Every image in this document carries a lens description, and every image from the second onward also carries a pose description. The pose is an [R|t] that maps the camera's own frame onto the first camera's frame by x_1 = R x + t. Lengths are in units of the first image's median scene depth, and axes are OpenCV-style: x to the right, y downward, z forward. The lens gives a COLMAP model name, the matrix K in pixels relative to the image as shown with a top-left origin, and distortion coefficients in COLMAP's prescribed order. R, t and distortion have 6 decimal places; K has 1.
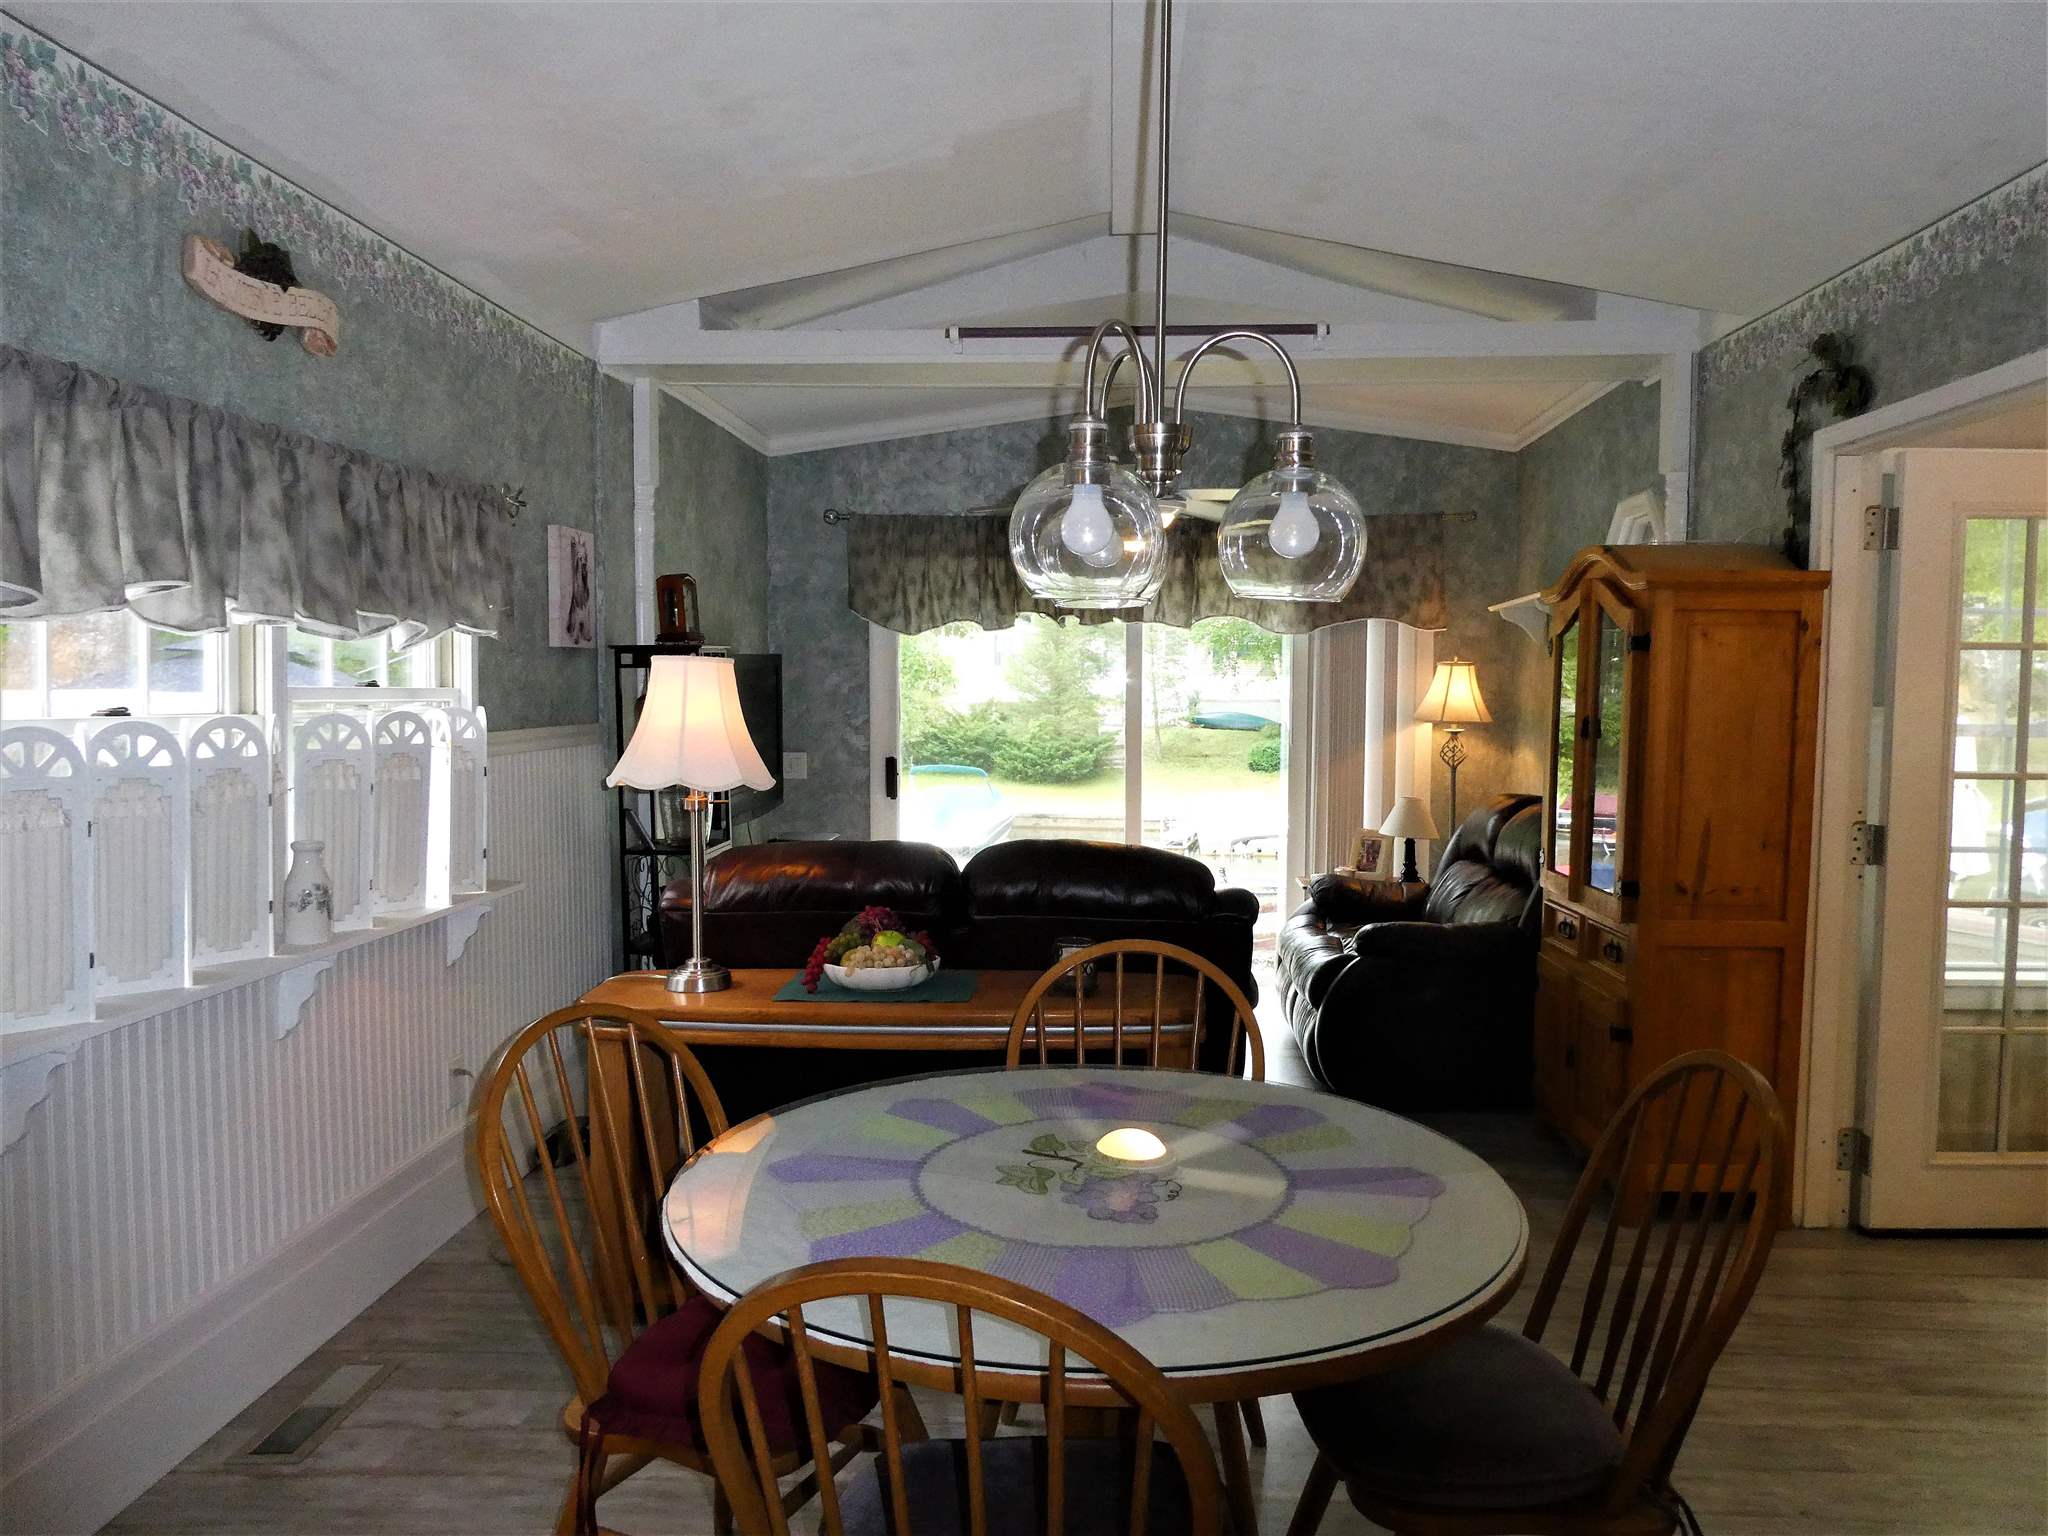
lens RADIAL K [[1467.1, 0, 1029.4], [0, 1467.1, 780.7], [0, 0, 1]] dist [0.021703, -0.034306]
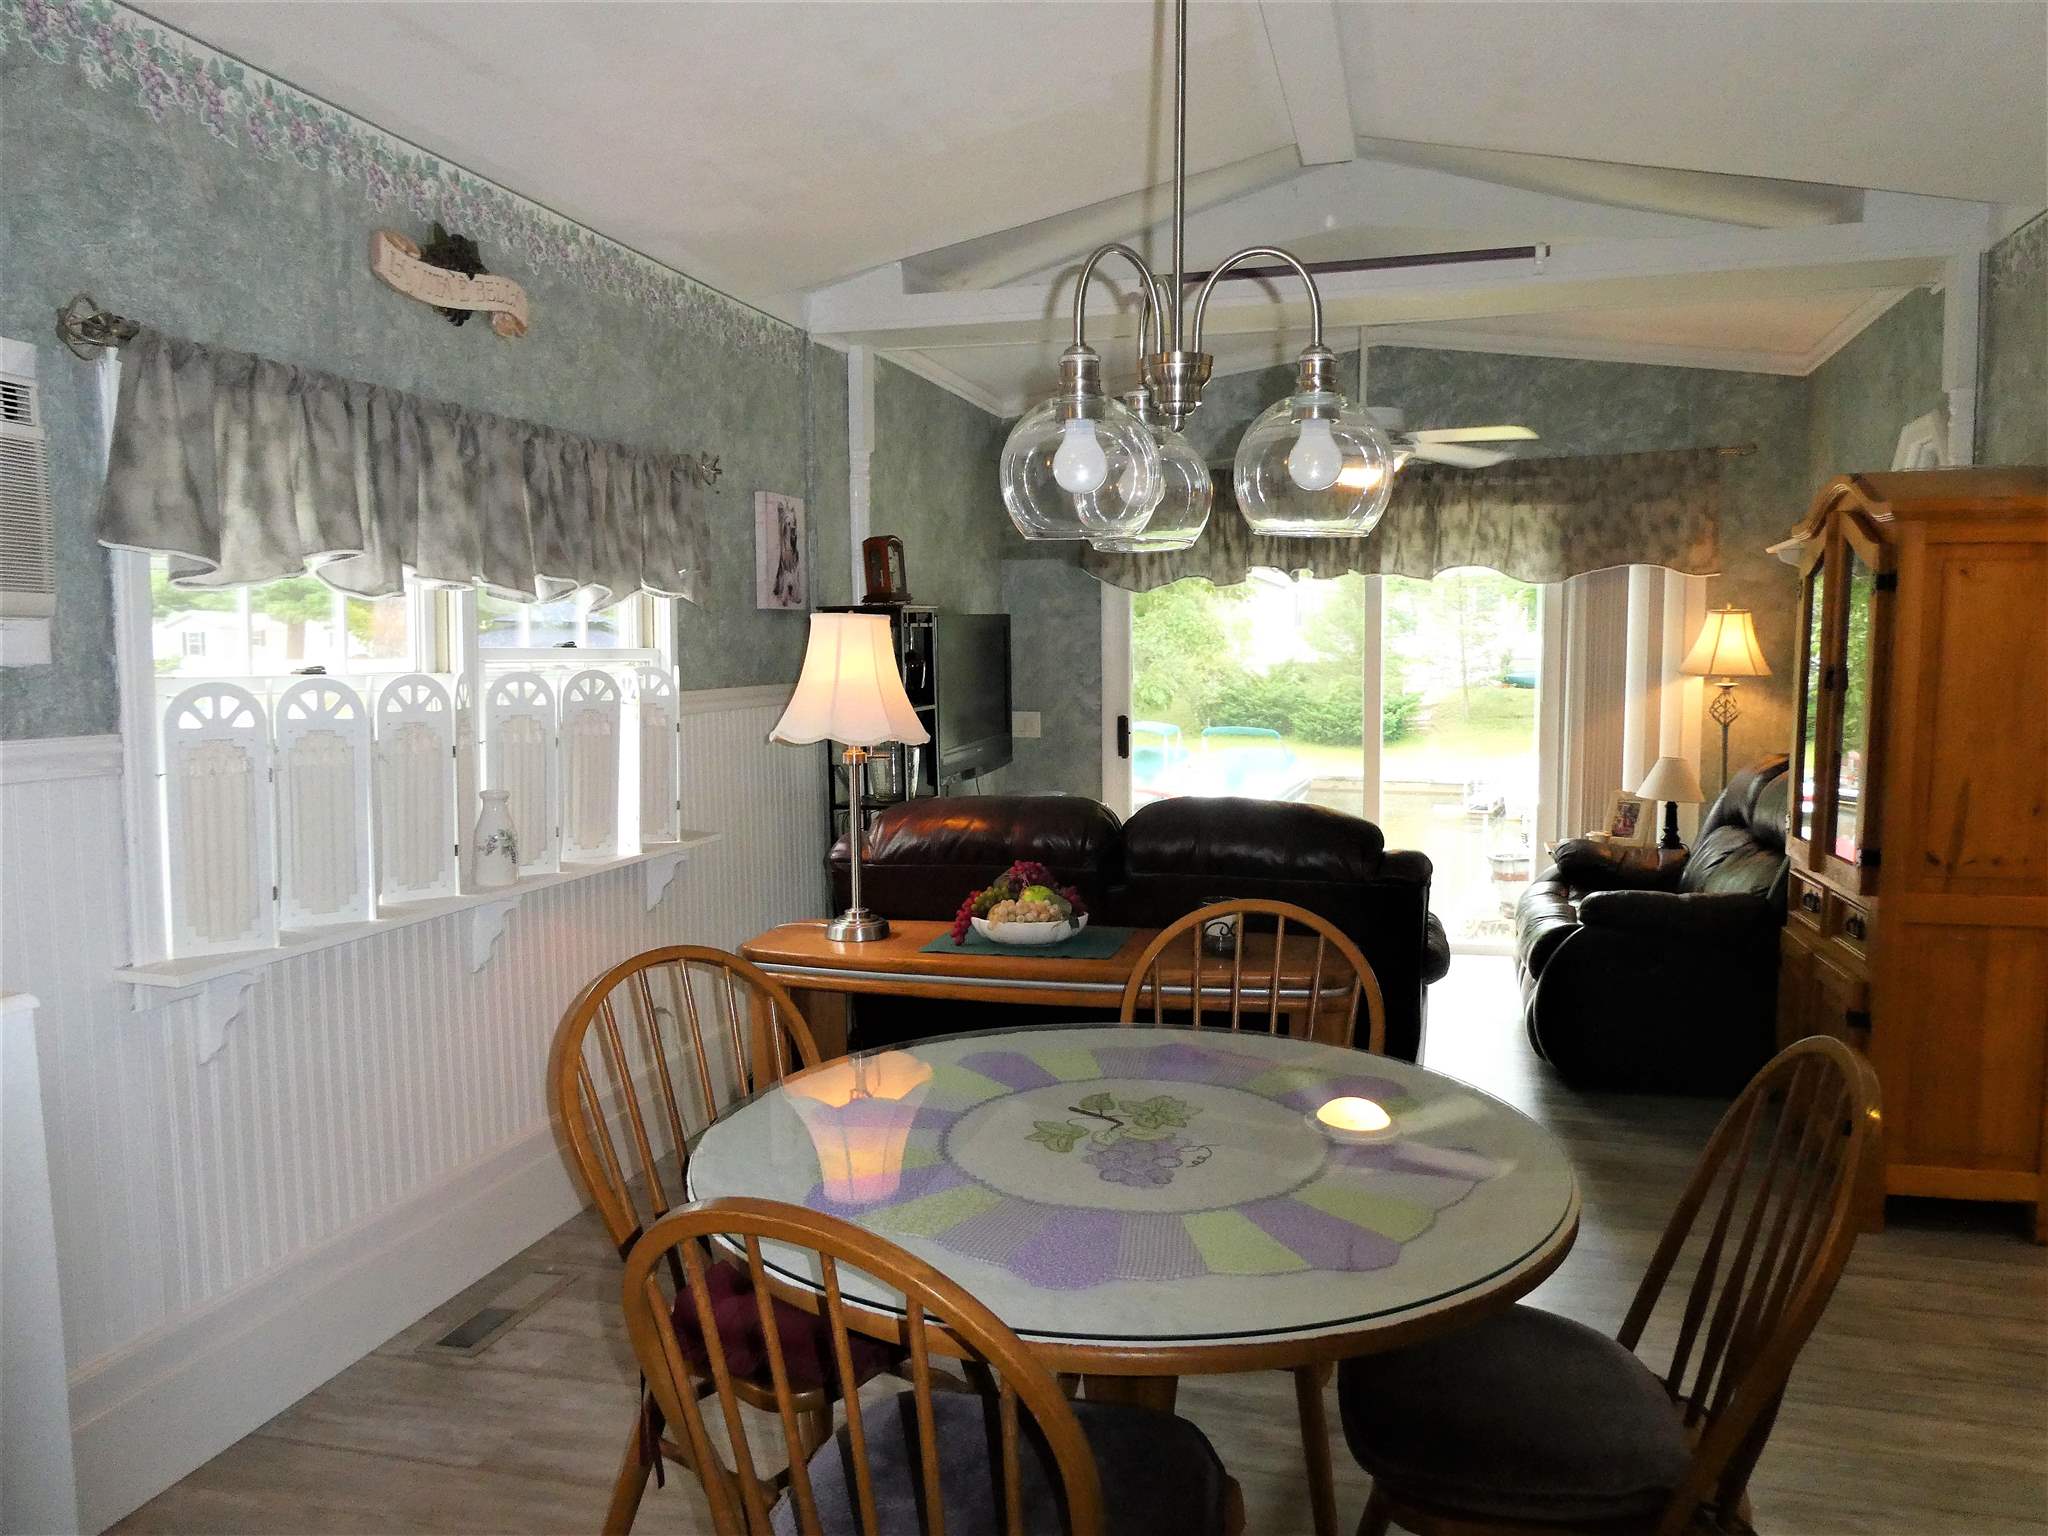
lens RADIAL K [[1461.9, 0, 1029.0], [0, 1461.9, 783.3], [0, 0, 1]] dist [0.018272, -0.041922]
pose [[0.978086, 0.007410, -0.208071, 0.100917], [-0.001647, 0.999611, 0.027858, 0.004471], [0.208197, -0.026905, 0.977717, 0.025418]]
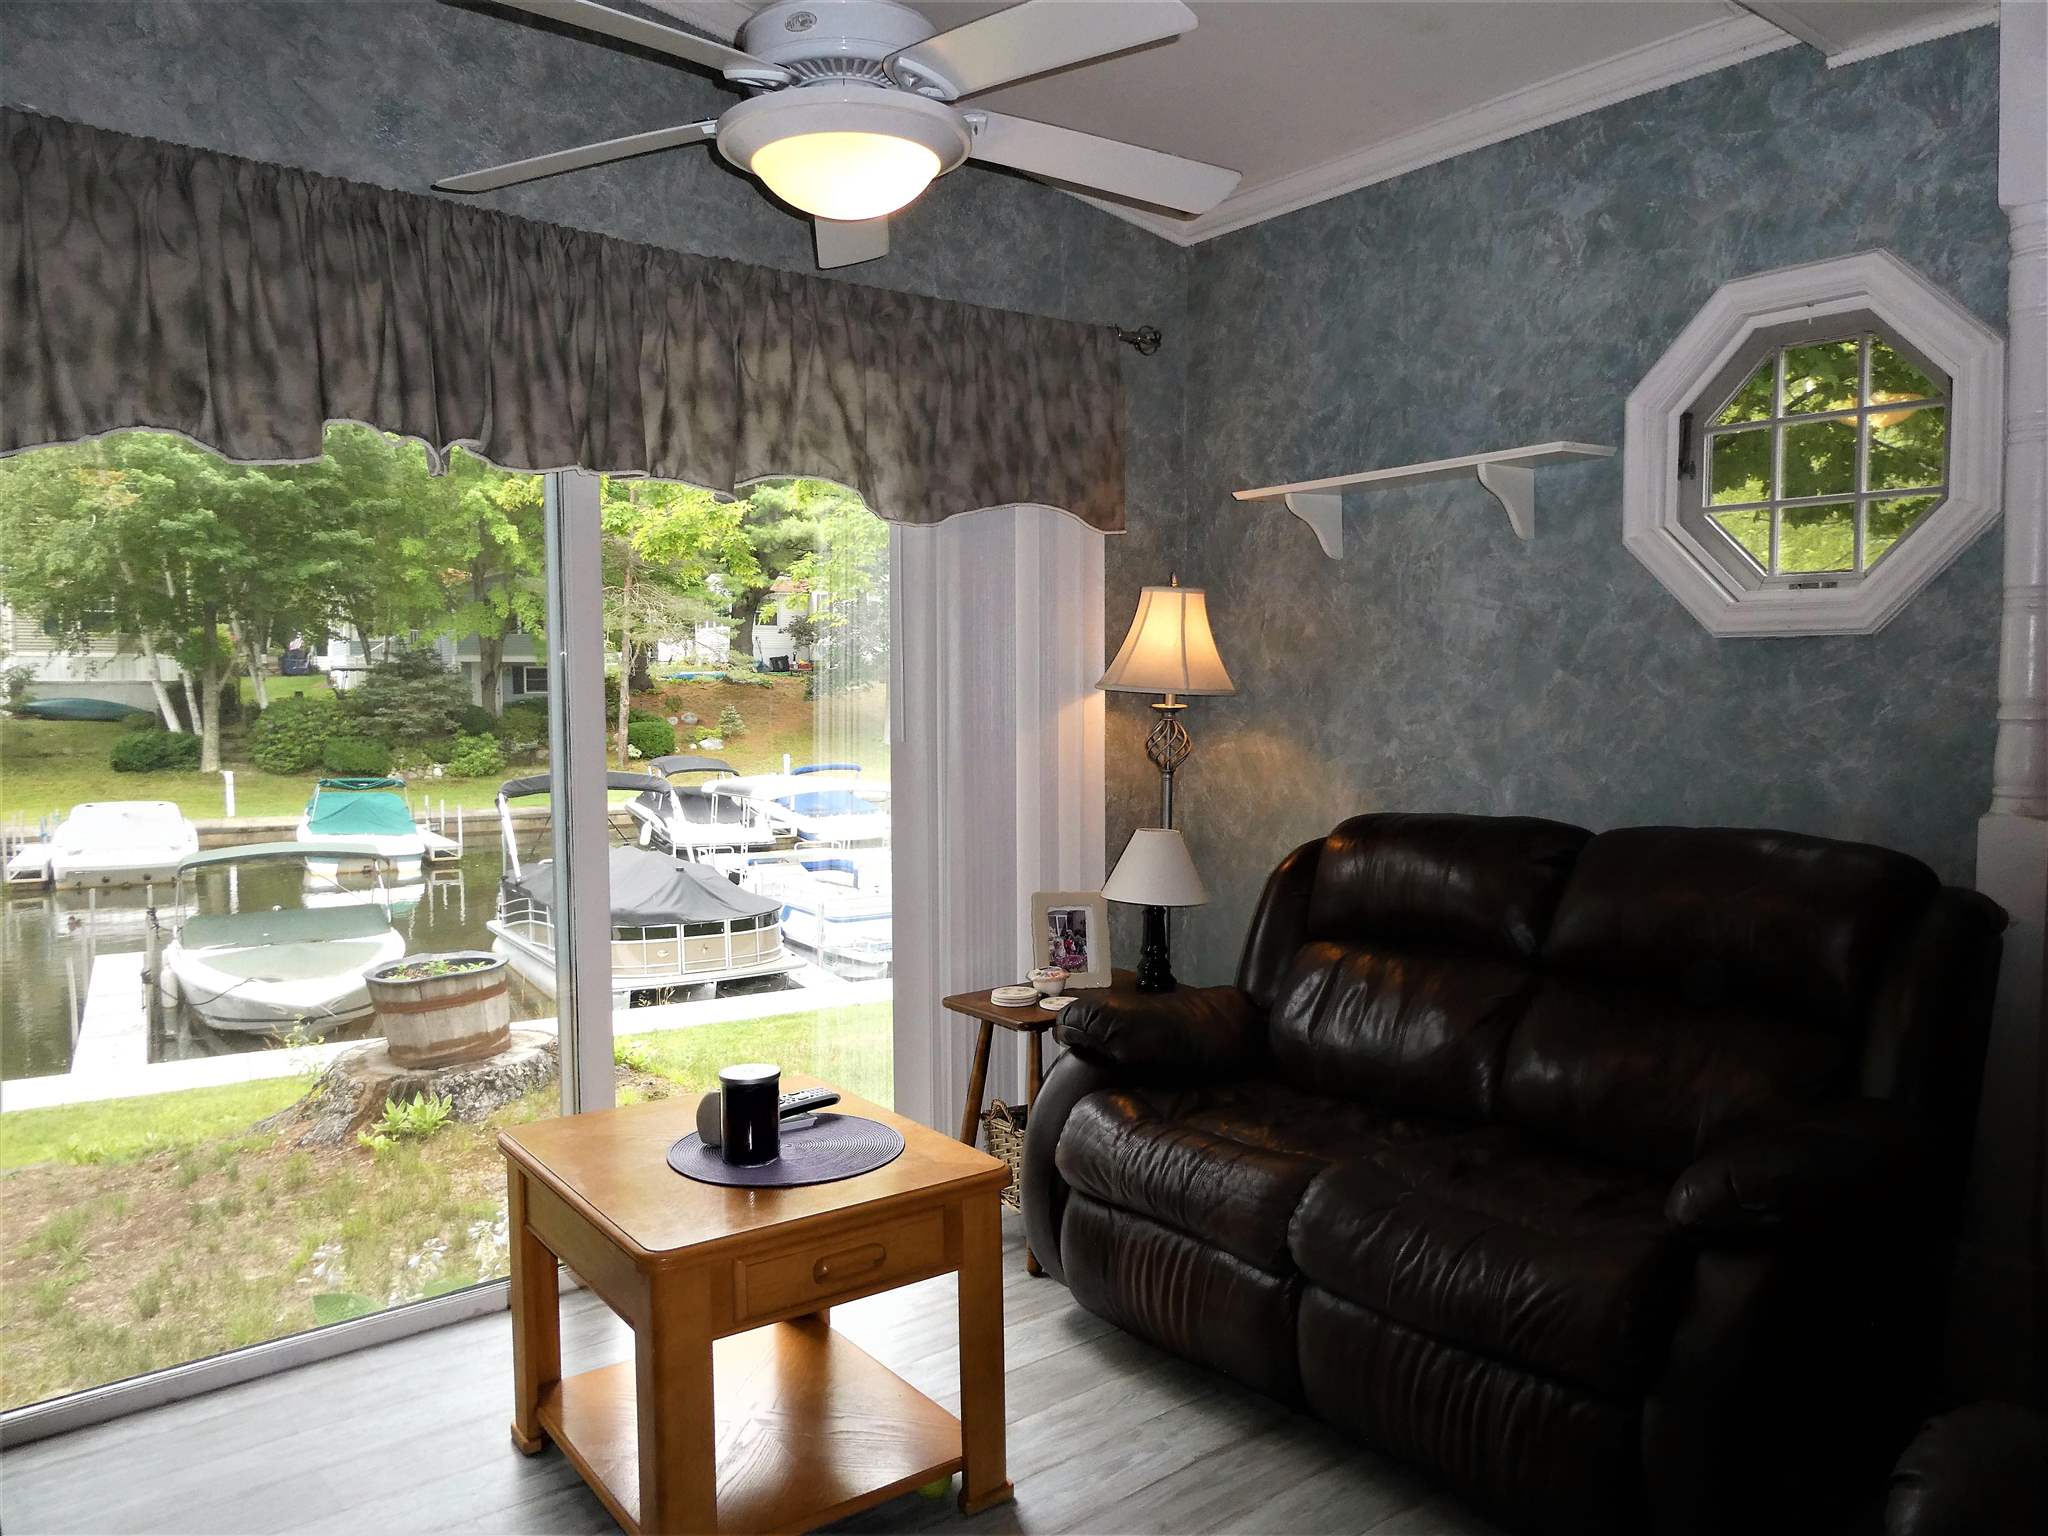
lens RADIAL K [[1467.1, 0, 1029.4], [0, 1467.1, 780.7], [0, 0, 1]] dist [0.021703, -0.034306]
pose [[0.737635, -0.056064, 0.672868, -0.260189], [0.047090, 0.998392, 0.031564, -0.048853], [-0.673556, 0.008403, 0.739088, 1.146744]]
